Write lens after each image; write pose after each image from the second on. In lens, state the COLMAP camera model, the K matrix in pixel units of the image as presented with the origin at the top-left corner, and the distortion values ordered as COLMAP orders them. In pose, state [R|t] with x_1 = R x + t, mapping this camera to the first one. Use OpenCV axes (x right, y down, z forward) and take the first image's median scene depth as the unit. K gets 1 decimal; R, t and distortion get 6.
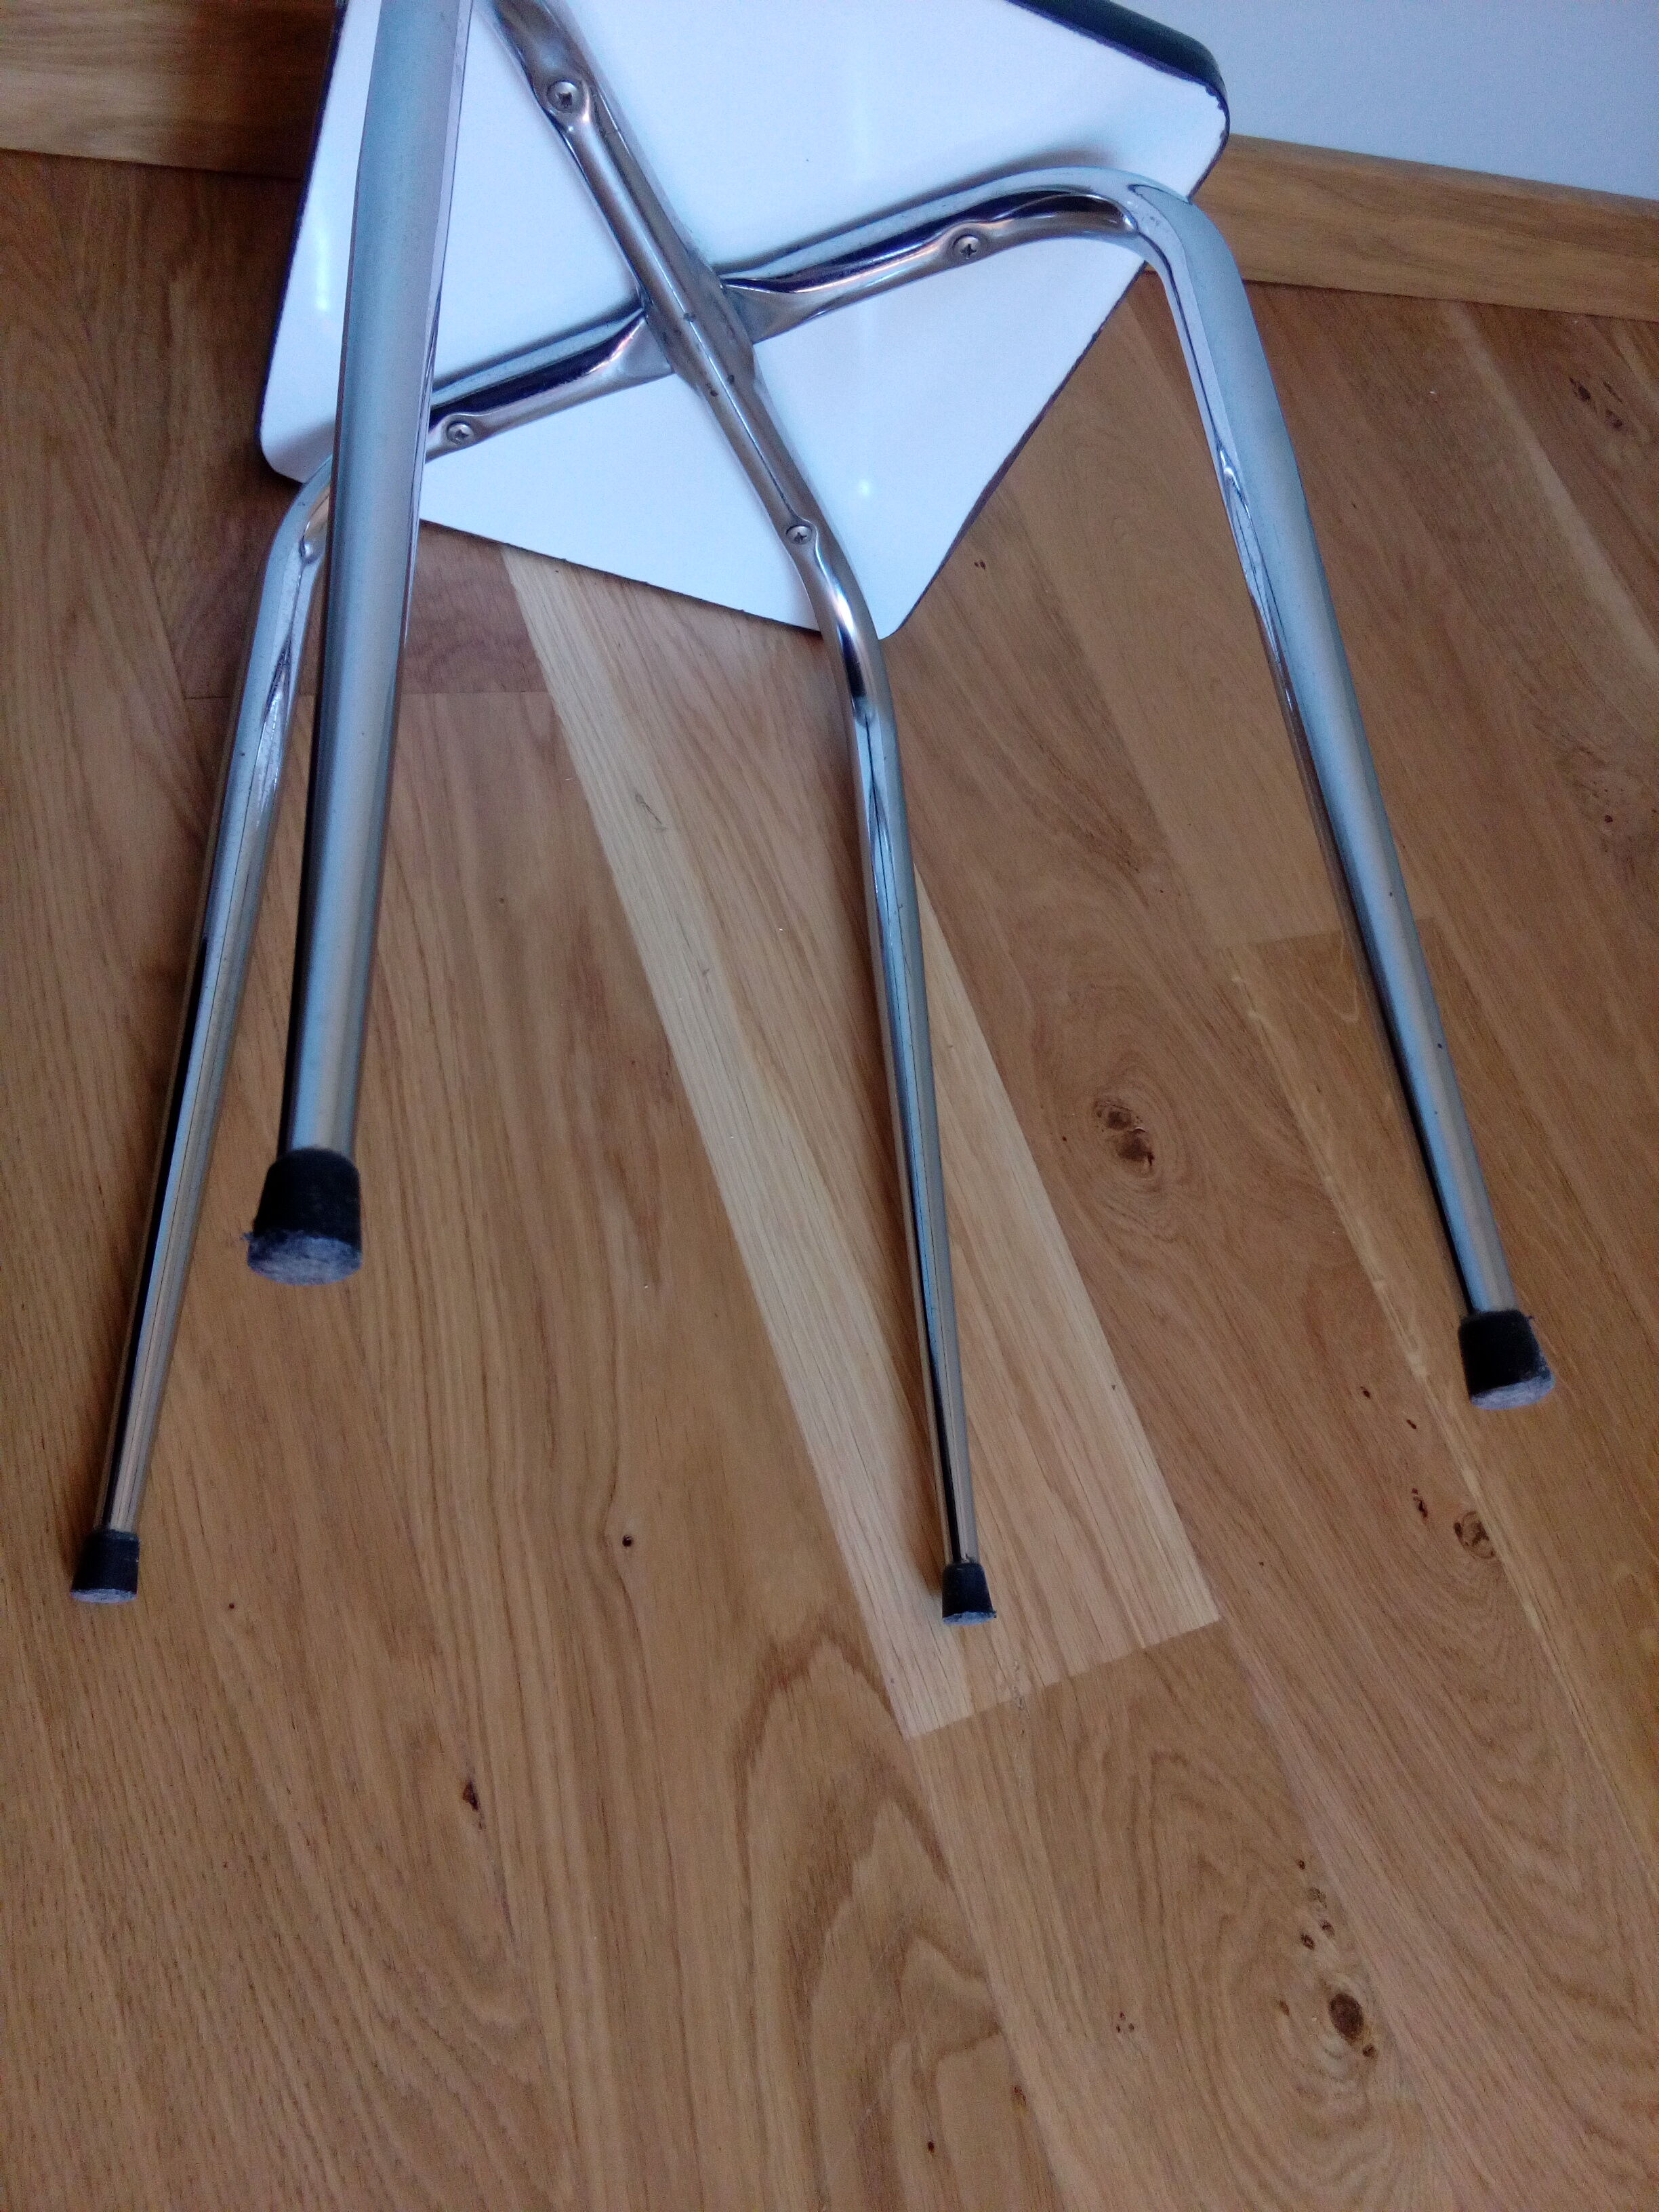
lens RADIAL K [[1752.5, 0, 811.6], [0, 1752.5, 1112.8], [0, 0, 1]] dist [0.176113, -0.331562]
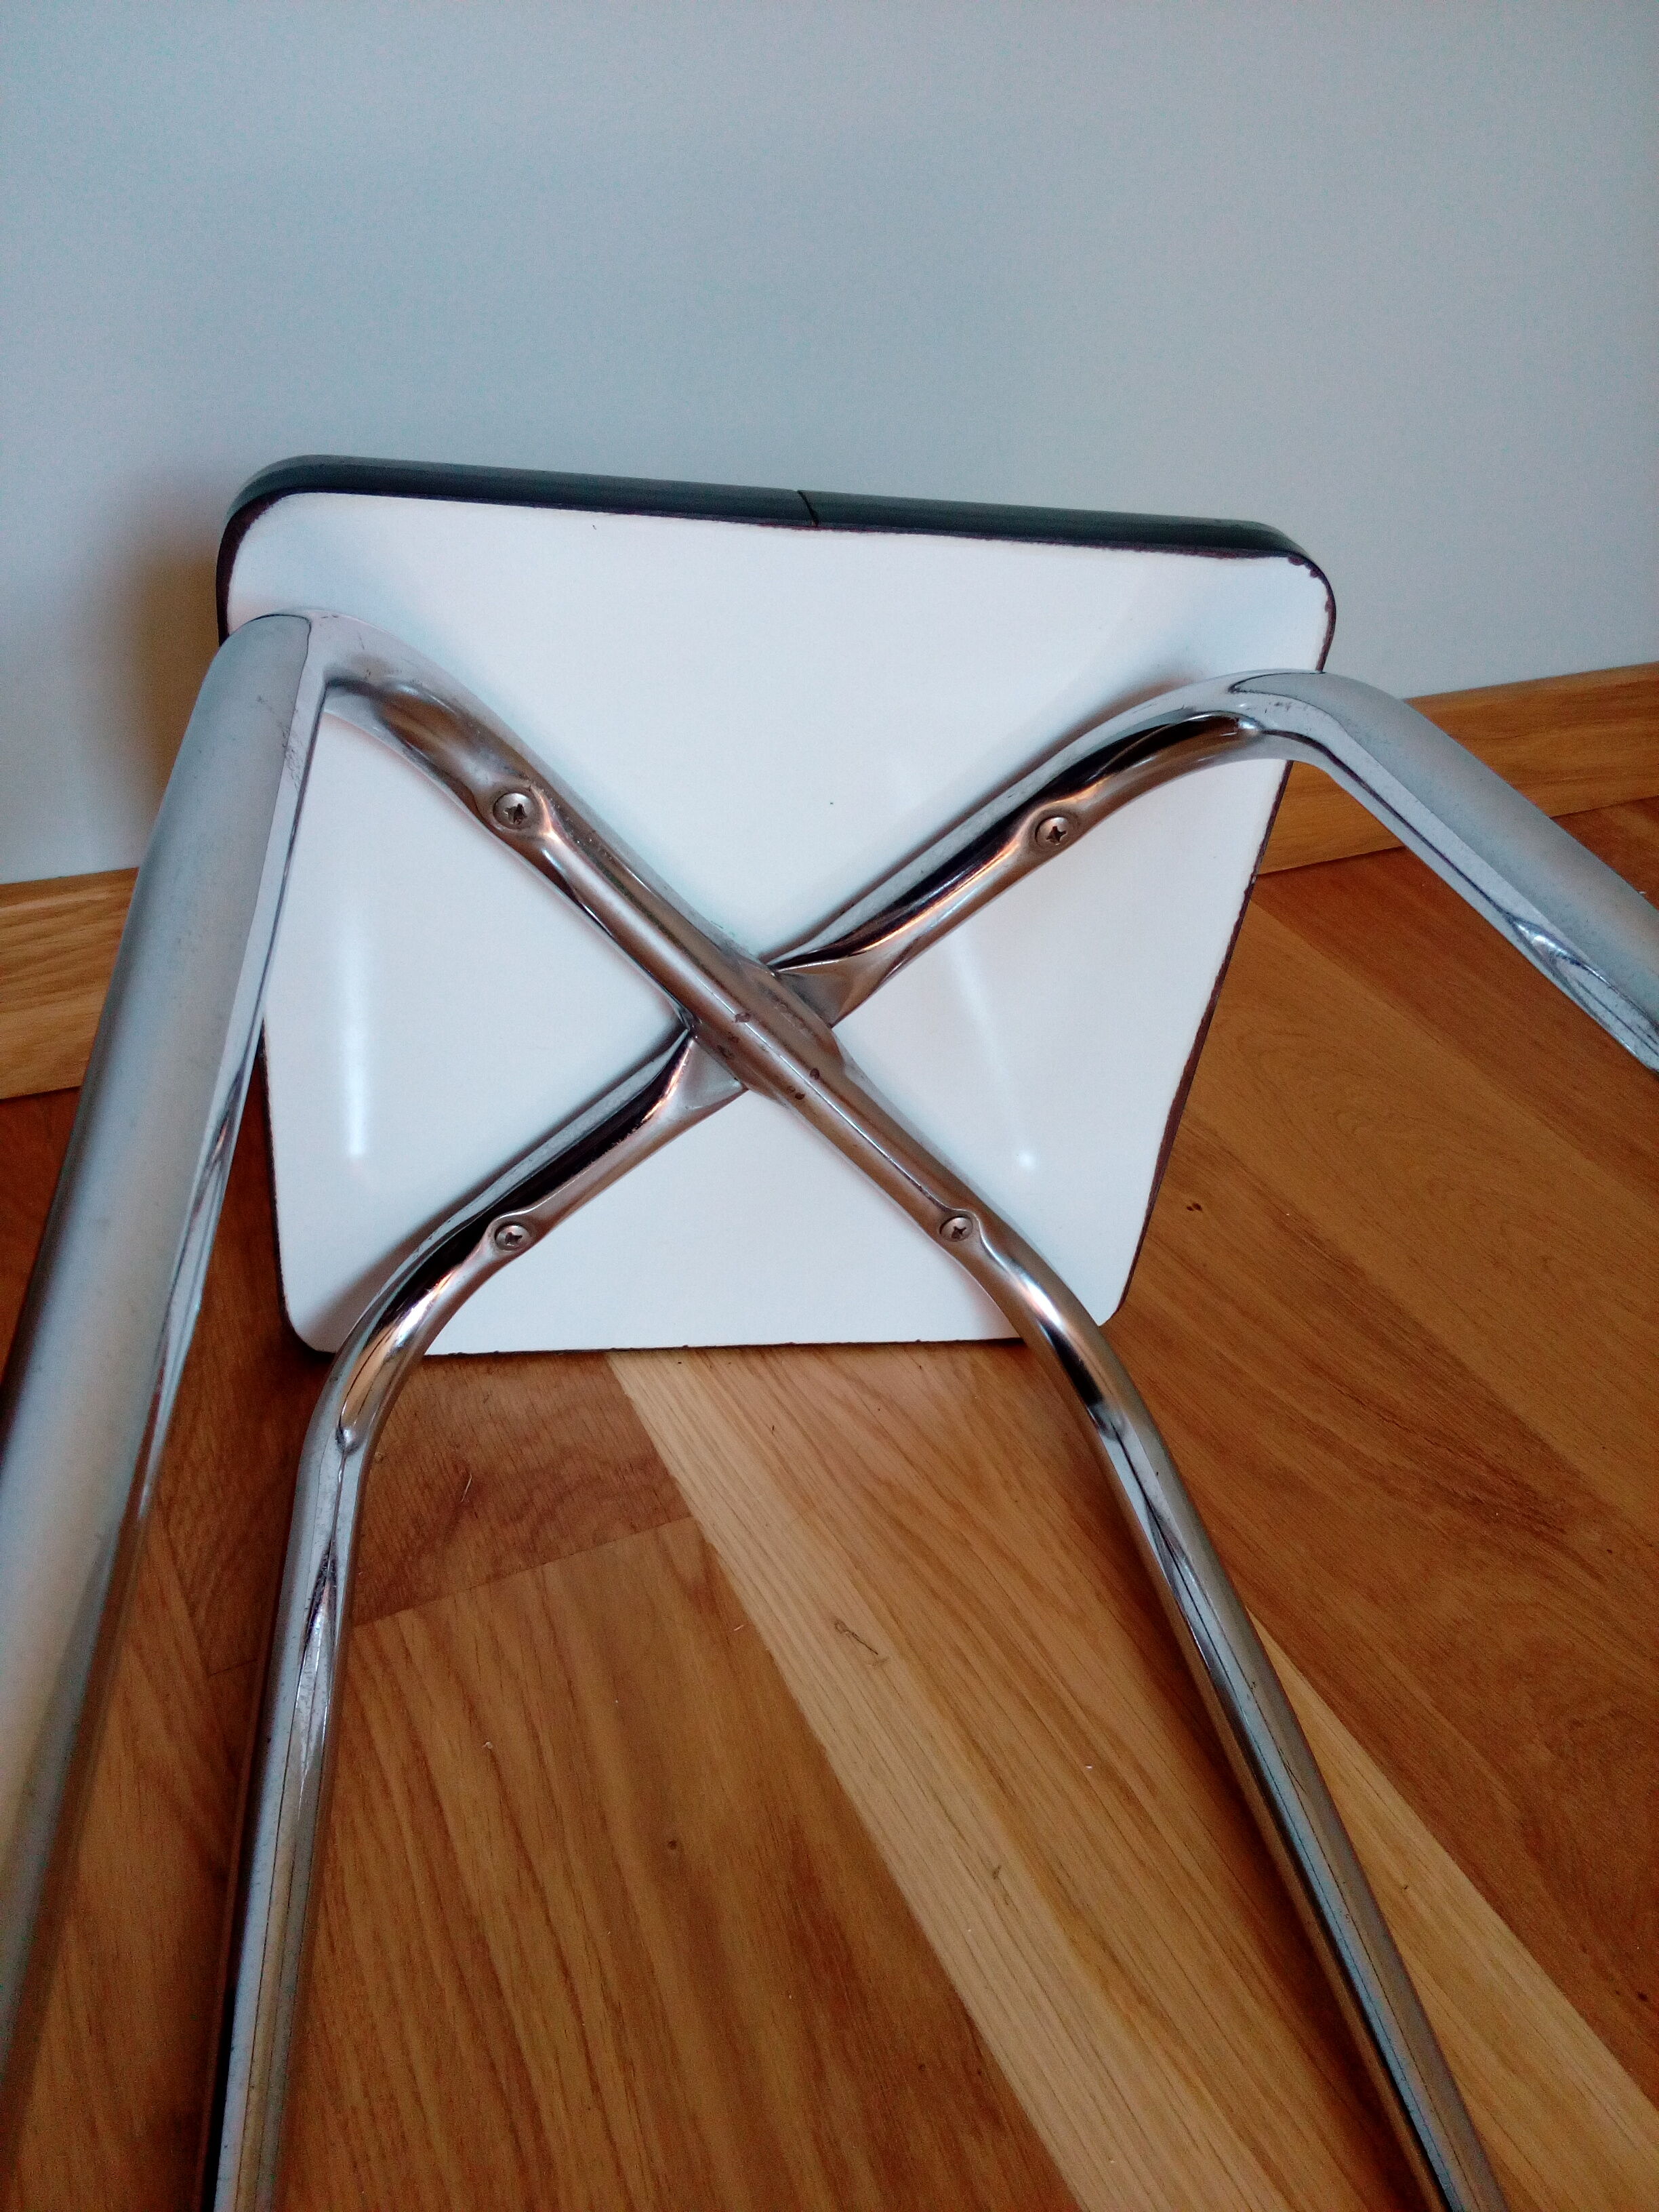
lens RADIAL K [[1752.5, 0, 811.6], [0, 1752.5, 1112.8], [0, 0, 1]] dist [0.176113, -0.331562]
pose [[0.951901, -0.294272, -0.085379, 0.013590], [0.234314, 0.878653, -0.416011, -0.067360], [0.197439, 0.375996, 0.905342, 0.282155]]
